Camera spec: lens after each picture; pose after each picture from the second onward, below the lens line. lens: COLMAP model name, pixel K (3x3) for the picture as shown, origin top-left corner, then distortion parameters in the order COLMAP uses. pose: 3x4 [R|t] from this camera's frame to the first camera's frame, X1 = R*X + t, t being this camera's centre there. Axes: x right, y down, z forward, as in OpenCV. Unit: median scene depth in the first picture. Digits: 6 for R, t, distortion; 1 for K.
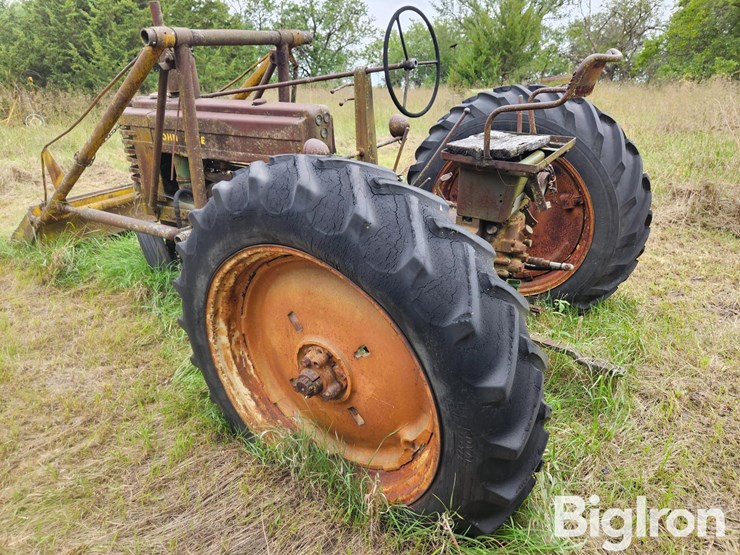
lens RADIAL K [[496.9, 0, 371.7], [0, 496.9, 275.3], [0, 0, 1]] dist [0.067033, -0.051804]
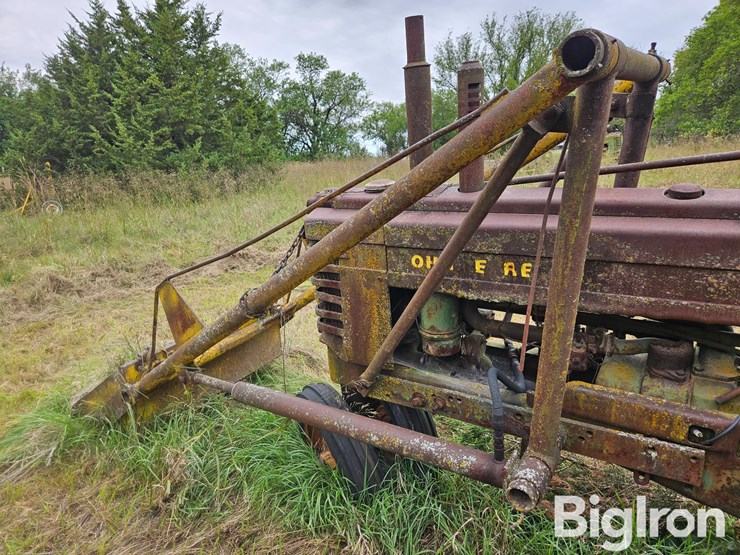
lens RADIAL K [[496.9, 0, 368.3], [0, 496.9, 283.4], [0, 0, 1]] dist [0.067033, -0.051804]
pose [[0.998948, -0.045469, 0.005908, -0.093209], [0.045844, 0.992784, -0.110811, -0.038073], [-0.000827, 0.110965, 0.993824, 0.094721]]
